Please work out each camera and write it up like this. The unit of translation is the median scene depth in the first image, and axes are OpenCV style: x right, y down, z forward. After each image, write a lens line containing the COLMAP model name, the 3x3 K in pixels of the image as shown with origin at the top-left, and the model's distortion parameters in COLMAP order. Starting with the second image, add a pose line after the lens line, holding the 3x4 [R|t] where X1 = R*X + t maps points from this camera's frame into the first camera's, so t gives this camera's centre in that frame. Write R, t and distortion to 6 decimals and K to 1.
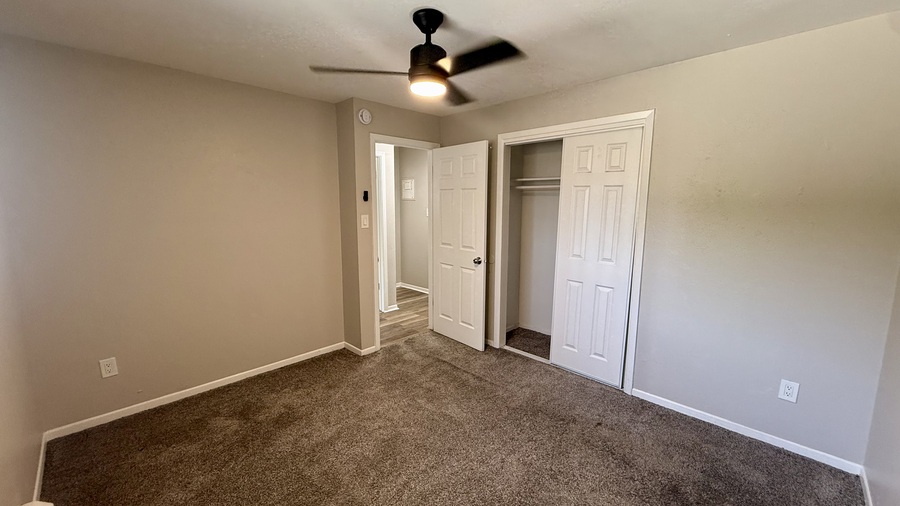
lens RADIAL K [[358.9, 0, 448.3], [0, 358.9, 252.8], [0, 0, 1]] dist [0.000457, 0.000821]
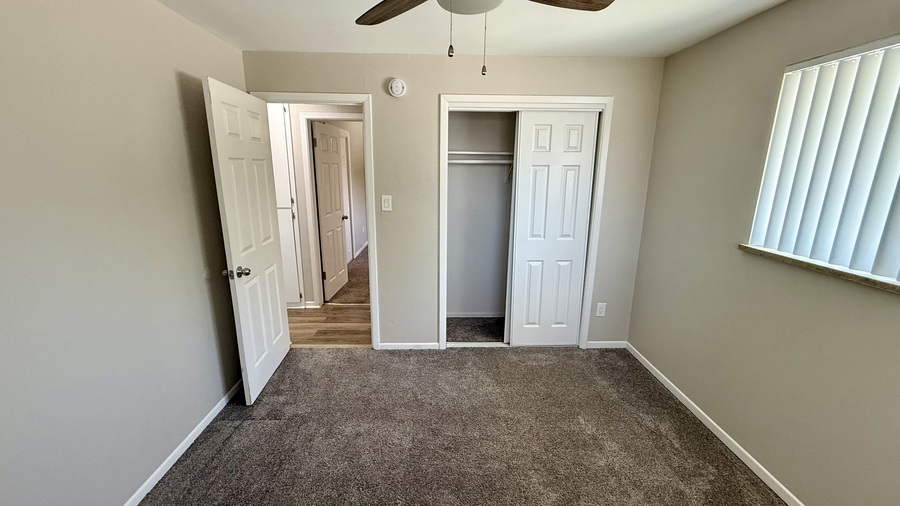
lens RADIAL K [[358.9, 0, 449.9], [0, 358.9, 260.3], [0, 0, 1]] dist [0.000457, 0.000821]
pose [[0.696926, -0.162038, 0.698598, -0.528949], [0.090506, 0.986224, 0.138462, -0.083585], [-0.711409, -0.033271, 0.701990, 0.465284]]
